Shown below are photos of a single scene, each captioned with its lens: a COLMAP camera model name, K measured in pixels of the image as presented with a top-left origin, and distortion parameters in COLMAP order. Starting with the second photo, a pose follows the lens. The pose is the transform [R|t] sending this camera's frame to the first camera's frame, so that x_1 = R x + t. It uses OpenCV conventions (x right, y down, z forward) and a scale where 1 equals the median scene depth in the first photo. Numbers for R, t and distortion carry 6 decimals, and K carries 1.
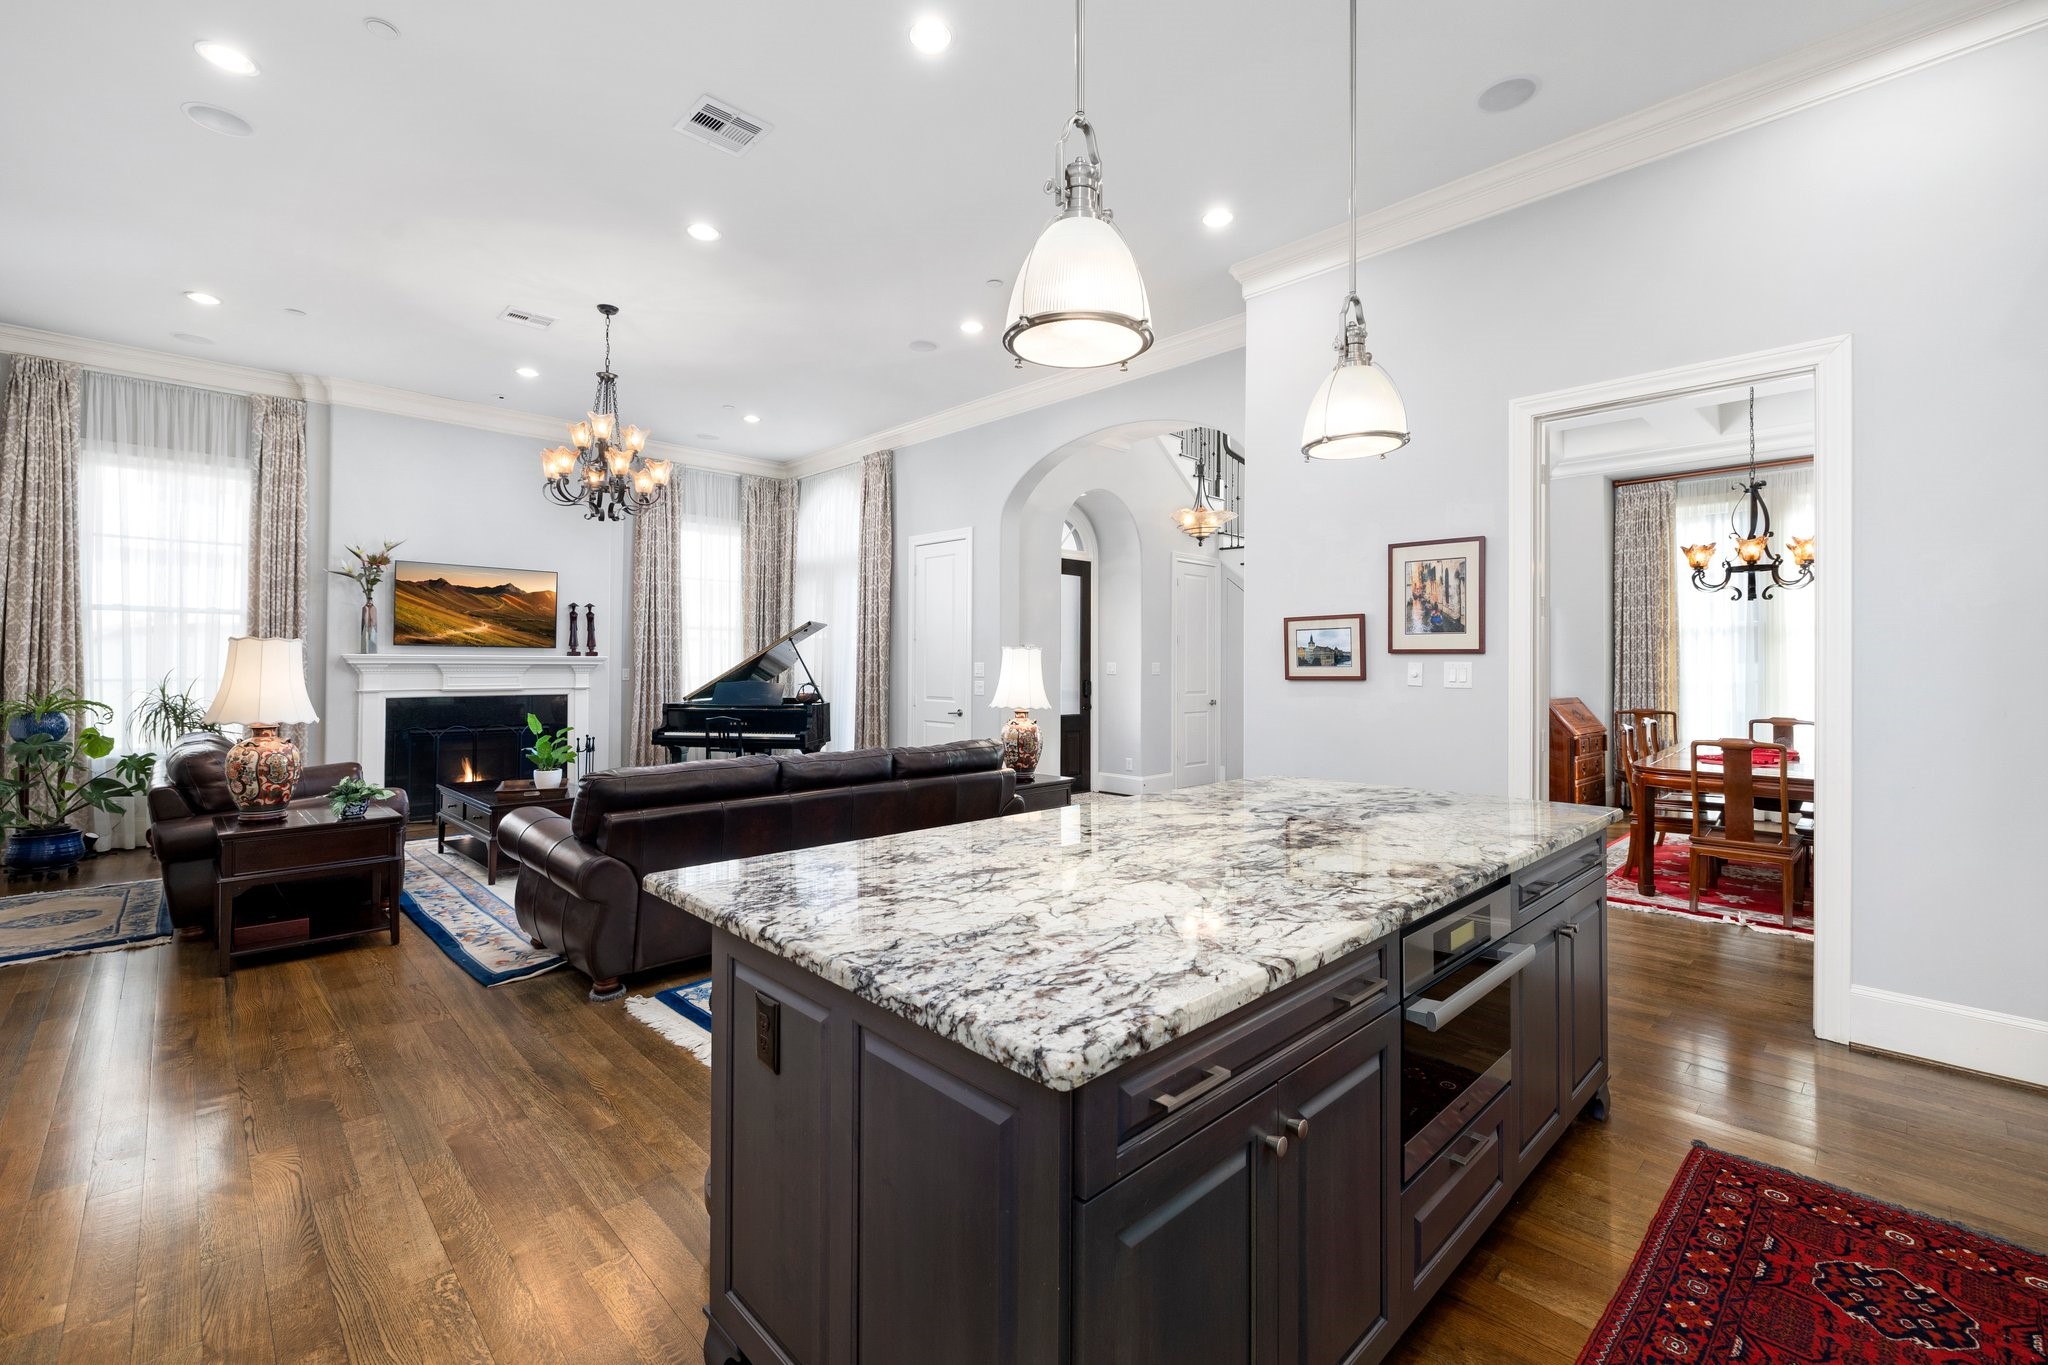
lens RADIAL K [[862.2, 0, 1003.7], [0, 862.2, 661.5], [0, 0, 1]] dist [-0.000359, 0.000325]
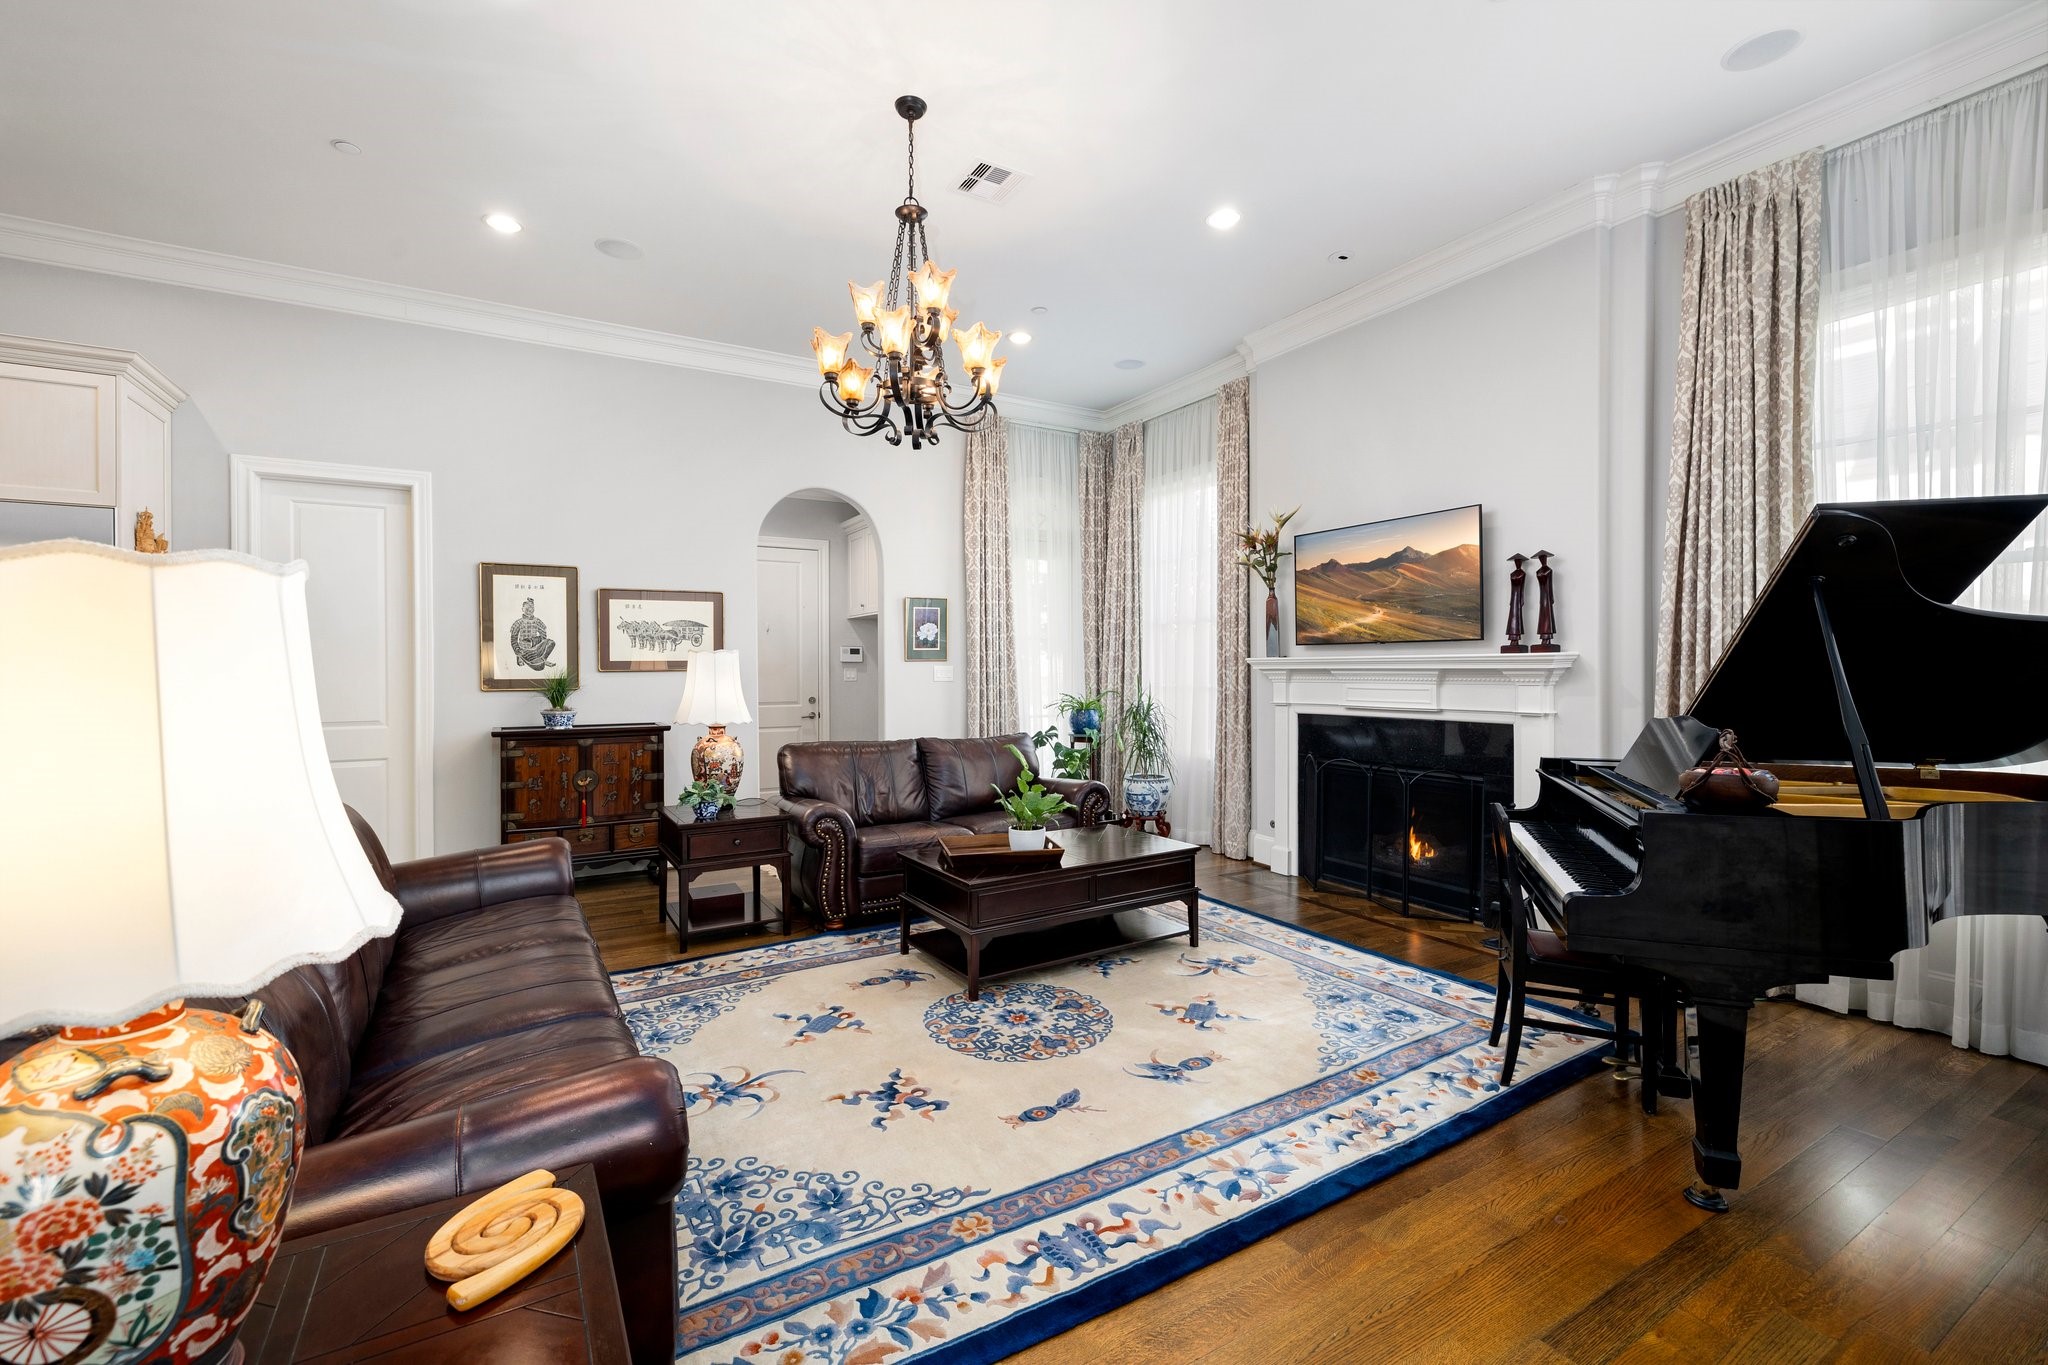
lens RADIAL K [[862.2, 0, 1010.1], [0, 862.2, 666.3], [0, 0, 1]] dist [-0.000359, 0.000325]
pose [[-0.241126, -0.006959, -0.970469, 0.125720], [0.006922, 0.999937, -0.008891, 0.005380], [0.970469, -0.008861, -0.241063, 1.076173]]
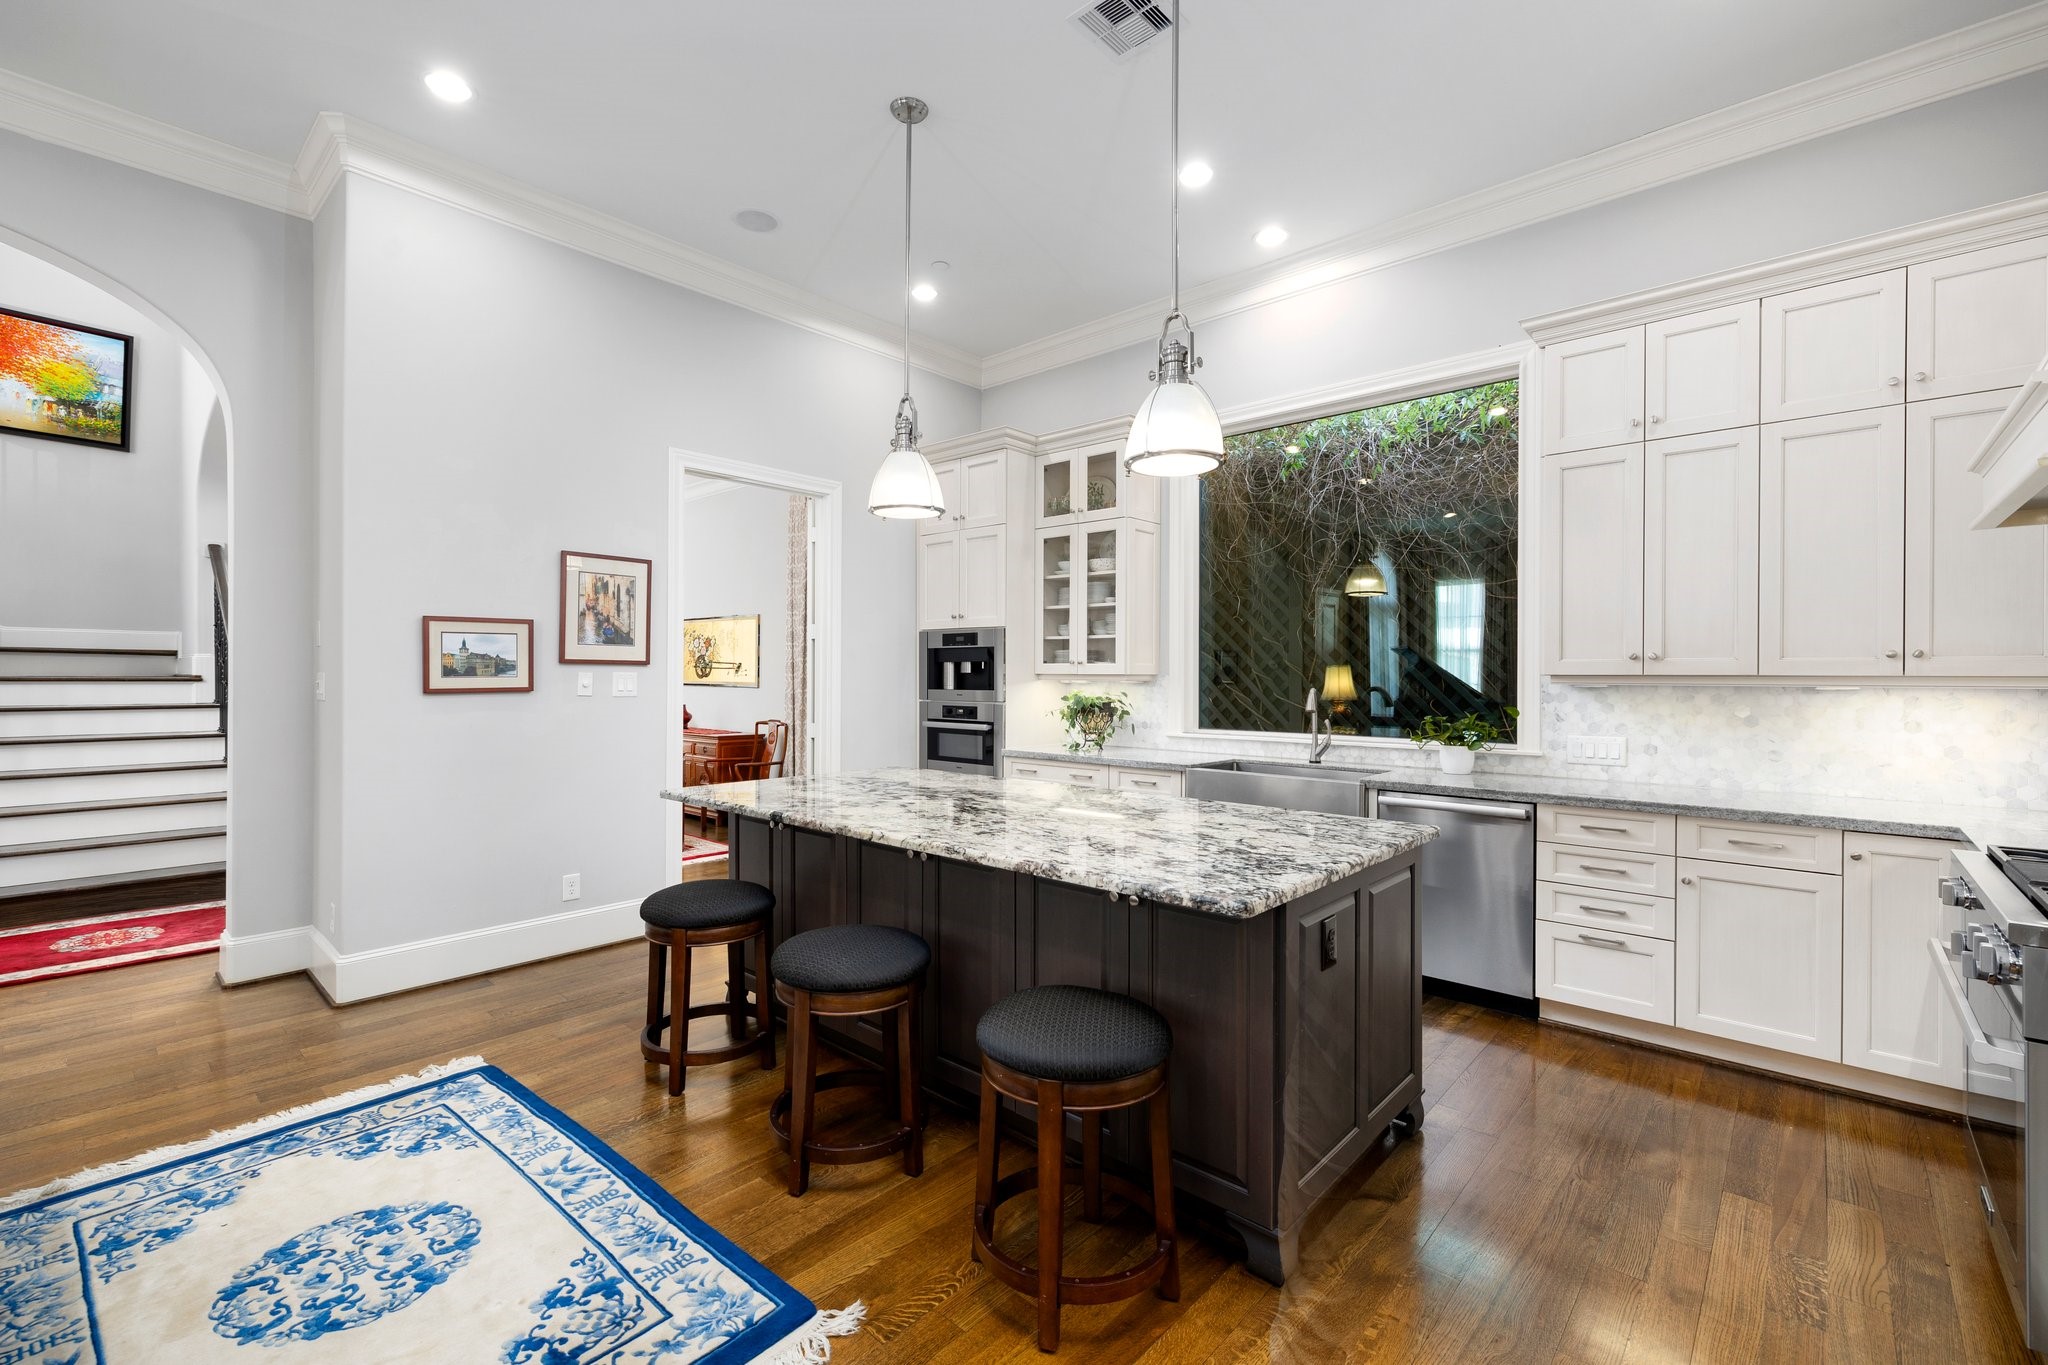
lens RADIAL K [[862.2, 0, 1043.9], [0, 862.2, 681.9], [0, 0, 1]] dist [-0.000359, 0.000325]
pose [[-0.076205, -0.010572, 0.997036, -0.384123], [-0.007065, 0.999924, 0.010063, -0.001471], [-0.997067, -0.006278, -0.076274, 0.368675]]
